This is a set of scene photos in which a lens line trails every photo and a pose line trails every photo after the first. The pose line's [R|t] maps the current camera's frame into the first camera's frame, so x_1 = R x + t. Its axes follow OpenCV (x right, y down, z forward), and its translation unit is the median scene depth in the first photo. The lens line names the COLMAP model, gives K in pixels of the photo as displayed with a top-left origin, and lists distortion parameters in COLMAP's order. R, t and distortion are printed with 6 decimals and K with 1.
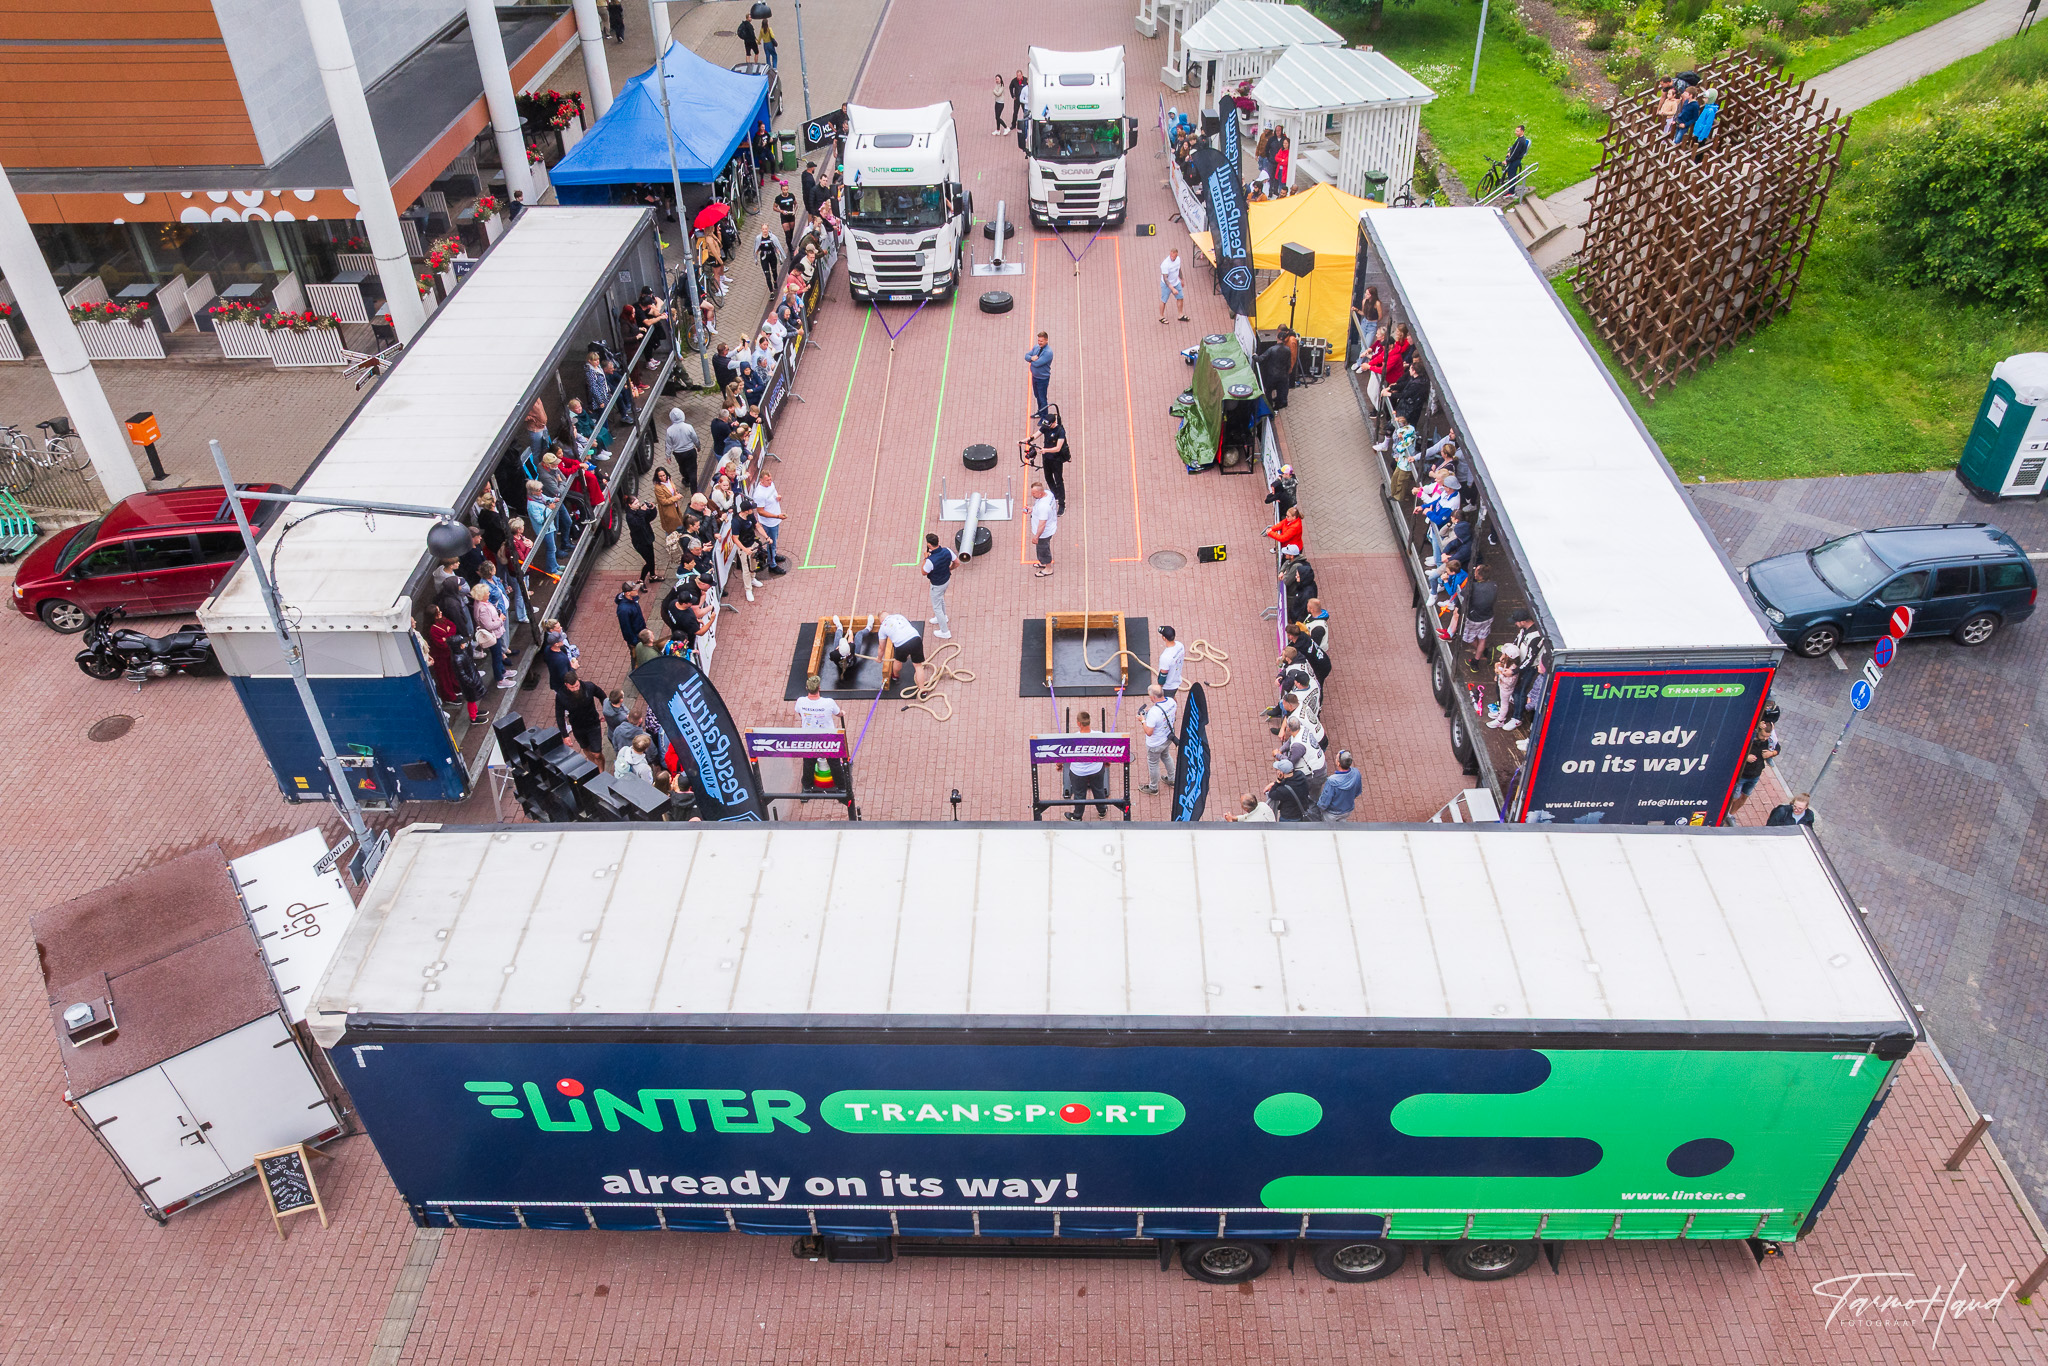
lens RADIAL K [[1313.6, 0, 1061.2], [0, 1313.6, 849.6], [0, 0, 1]] dist [-0.037658, 0.011037]
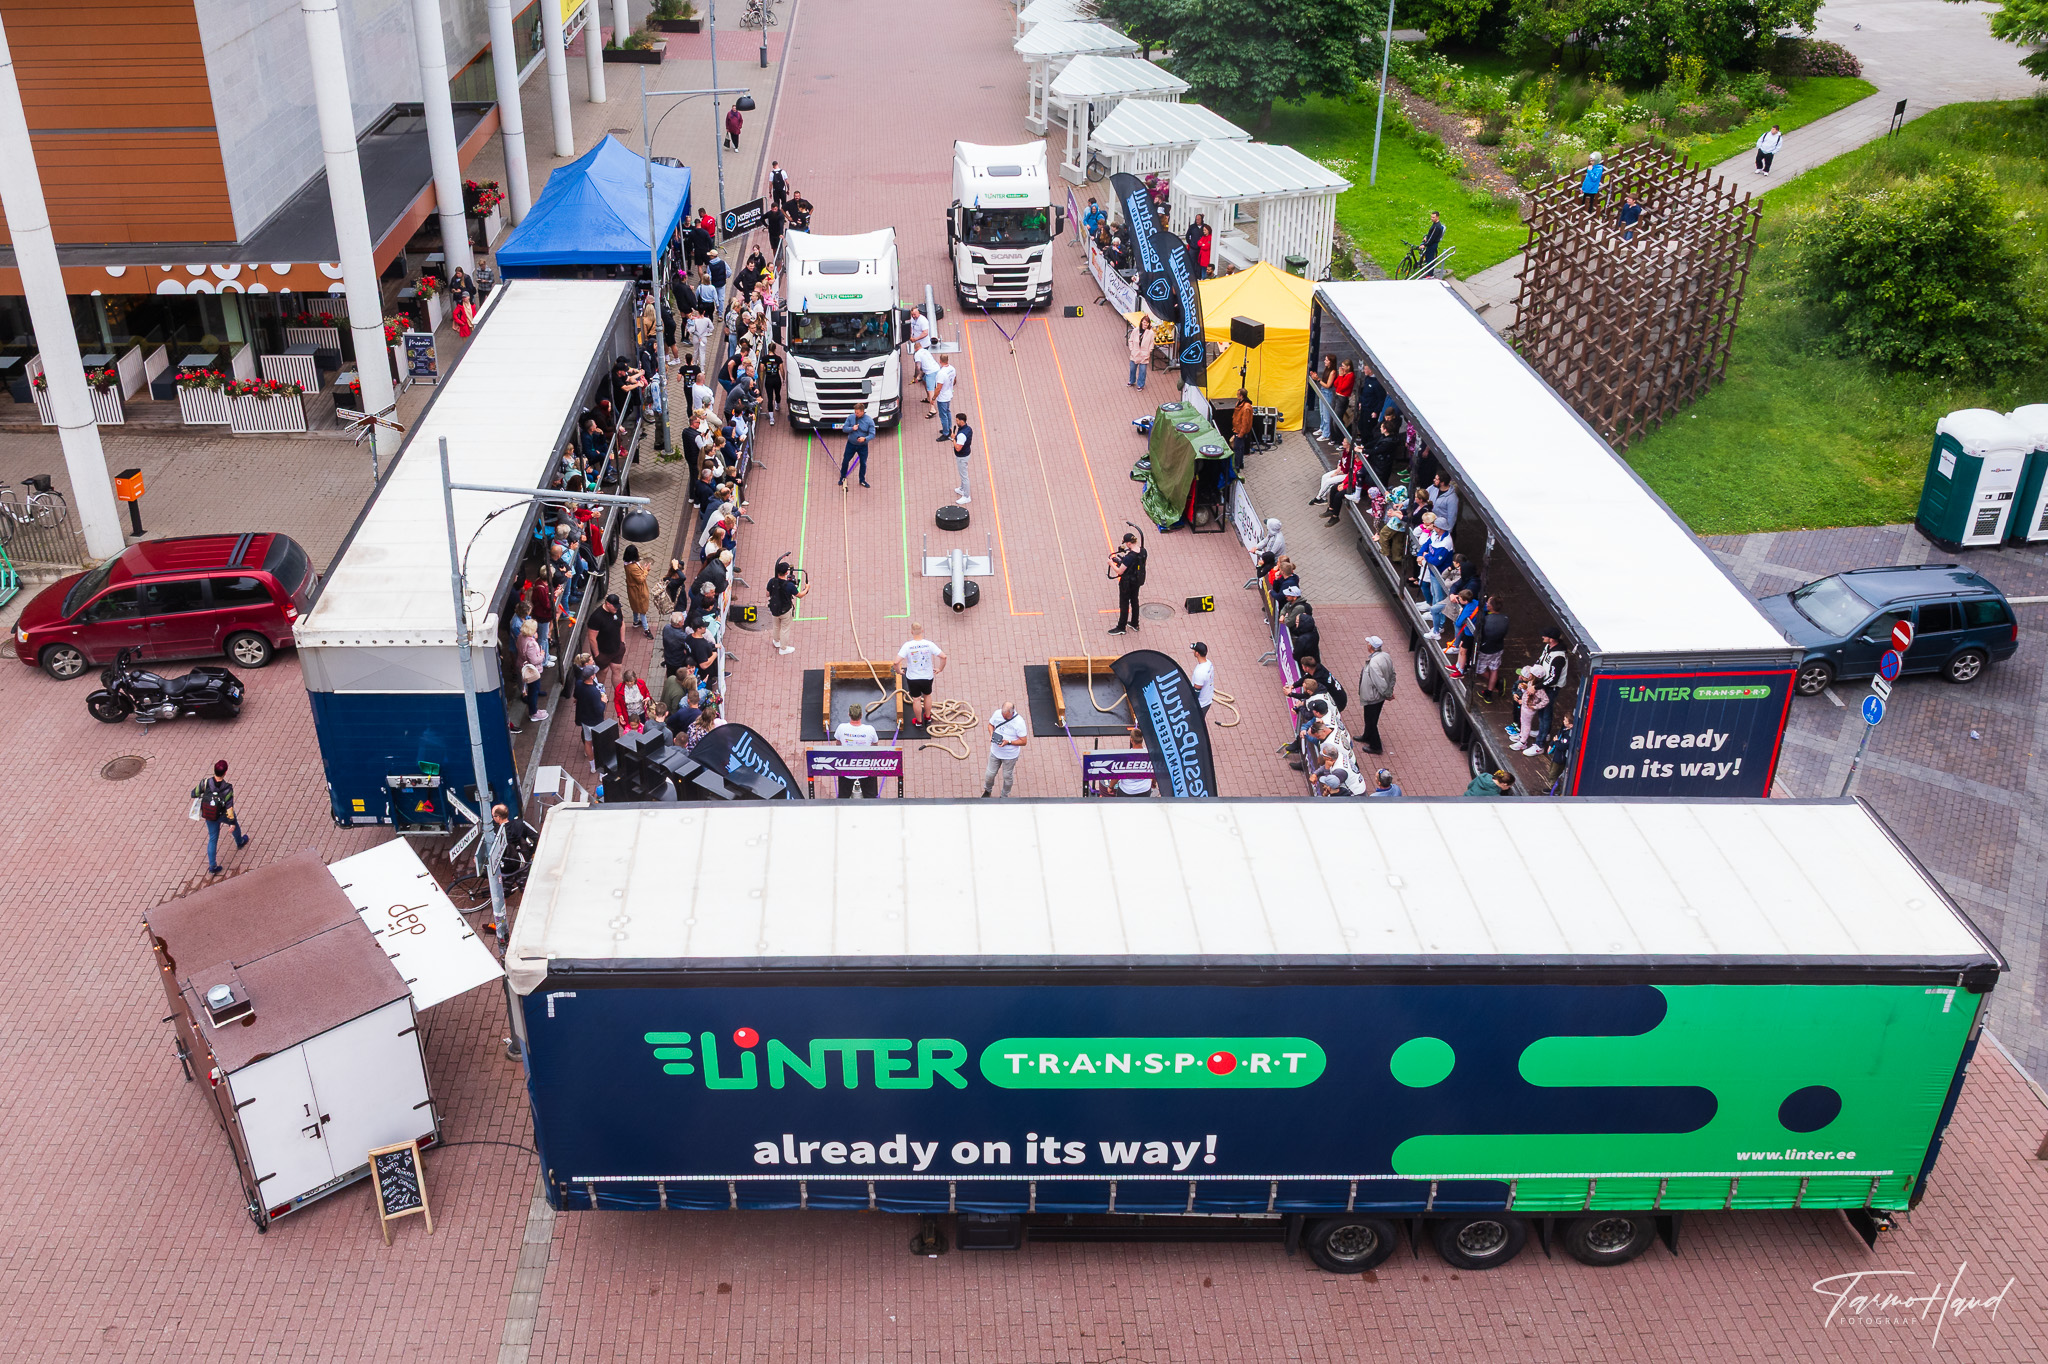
lens RADIAL K [[1488.4, 0, 1012.0], [0, 1488.4, 678.0], [0, 0, 1]] dist [-0.039134, 0.015893]
pose [[0.998789, -0.018052, 0.045767, -0.125801], [0.027186, 0.977831, -0.207621, 0.089591], [-0.041004, 0.208614, 0.977138, -0.119926]]
